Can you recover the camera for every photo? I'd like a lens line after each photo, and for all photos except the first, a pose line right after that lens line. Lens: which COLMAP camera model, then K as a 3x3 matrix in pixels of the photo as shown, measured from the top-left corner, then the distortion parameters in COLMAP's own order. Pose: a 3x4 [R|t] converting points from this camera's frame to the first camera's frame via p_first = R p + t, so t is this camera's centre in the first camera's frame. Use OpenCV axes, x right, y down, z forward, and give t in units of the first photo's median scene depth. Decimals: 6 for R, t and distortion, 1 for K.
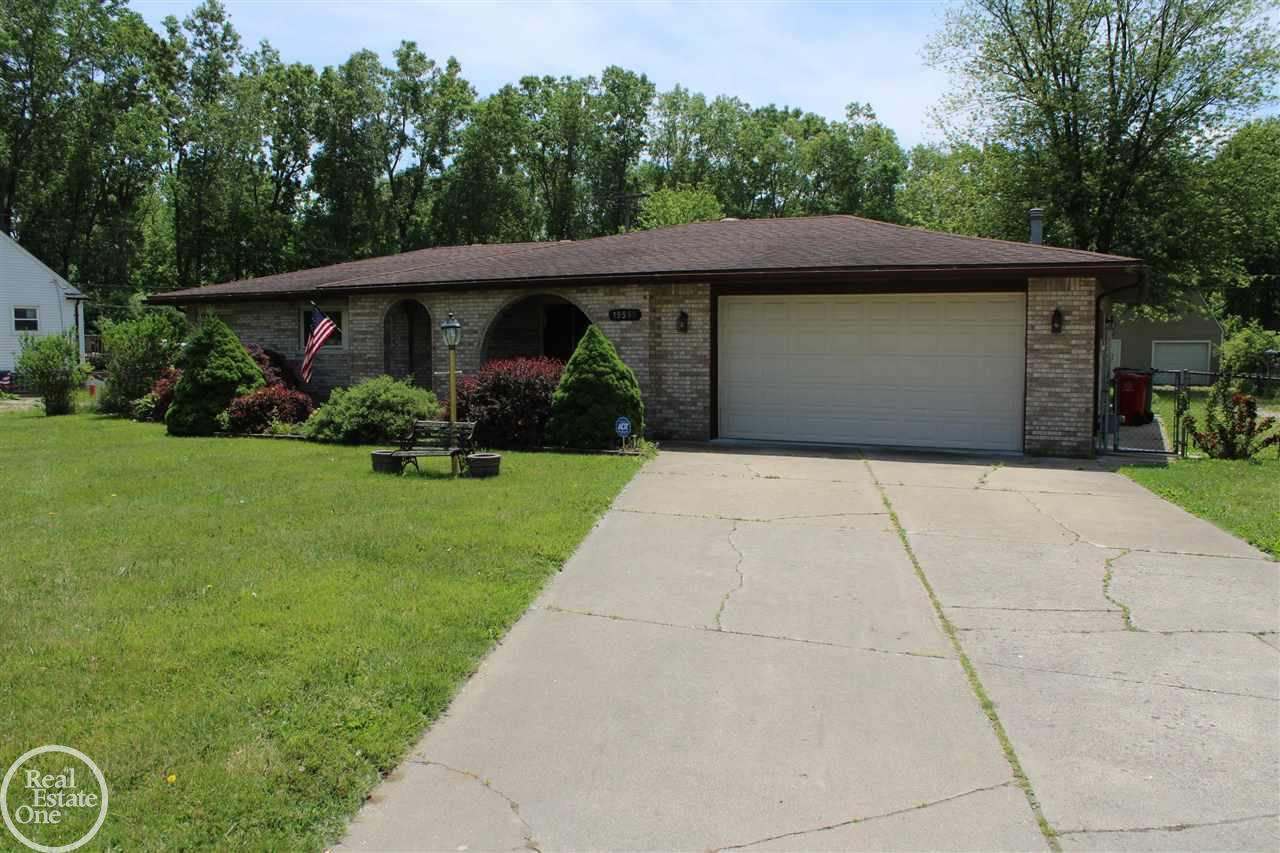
lens RADIAL K [[1067.1, 0, 640.0], [0, 1067.1, 426.5], [0, 0, 1]] dist [-0.189316, 0.177487]
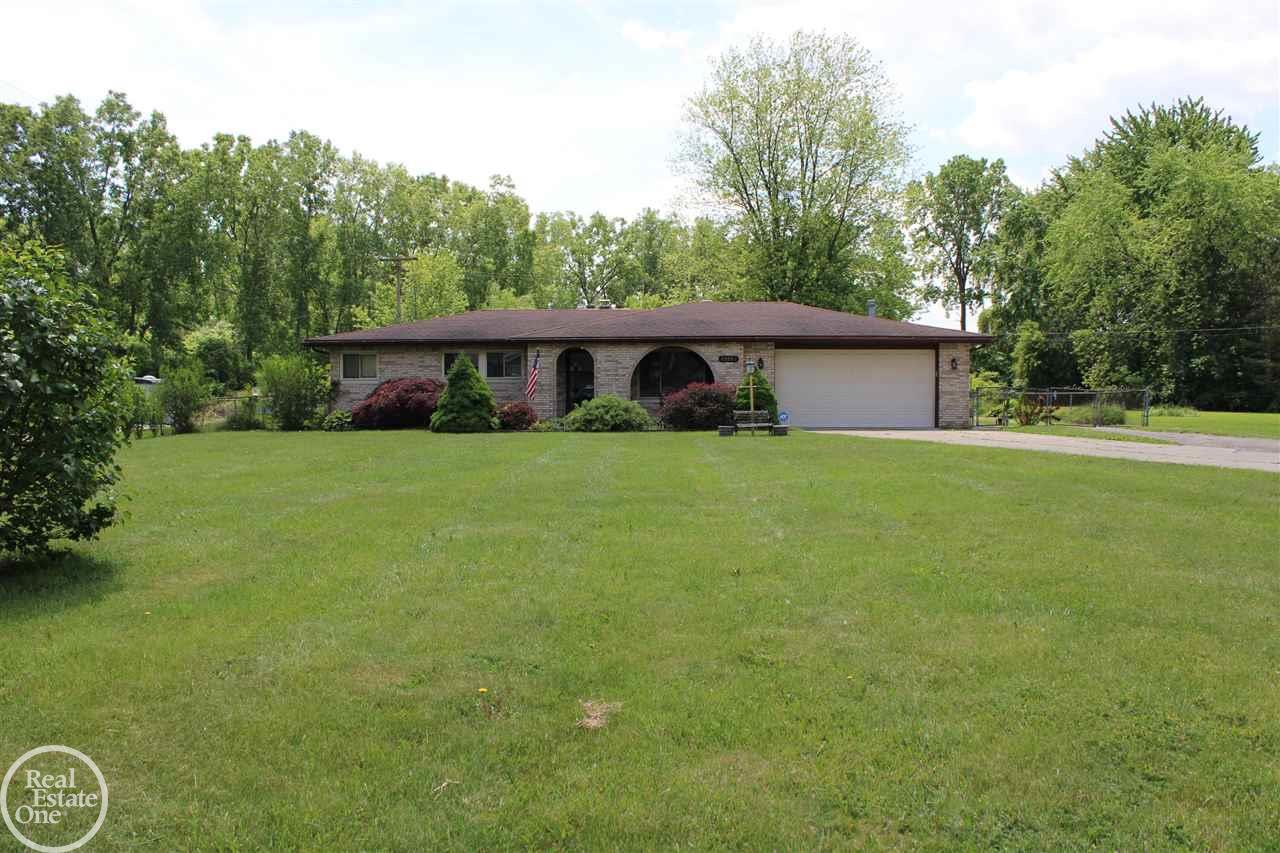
lens RADIAL K [[1067.1, 0, 640.0], [0, 1067.1, 426.5], [0, 0, 1]] dist [-0.189316, 0.177487]
pose [[0.900941, -0.016589, 0.433625, -0.290719], [0.035858, 0.998698, -0.036294, 0.021099], [-0.432458, 0.048247, 0.900362, -0.167805]]
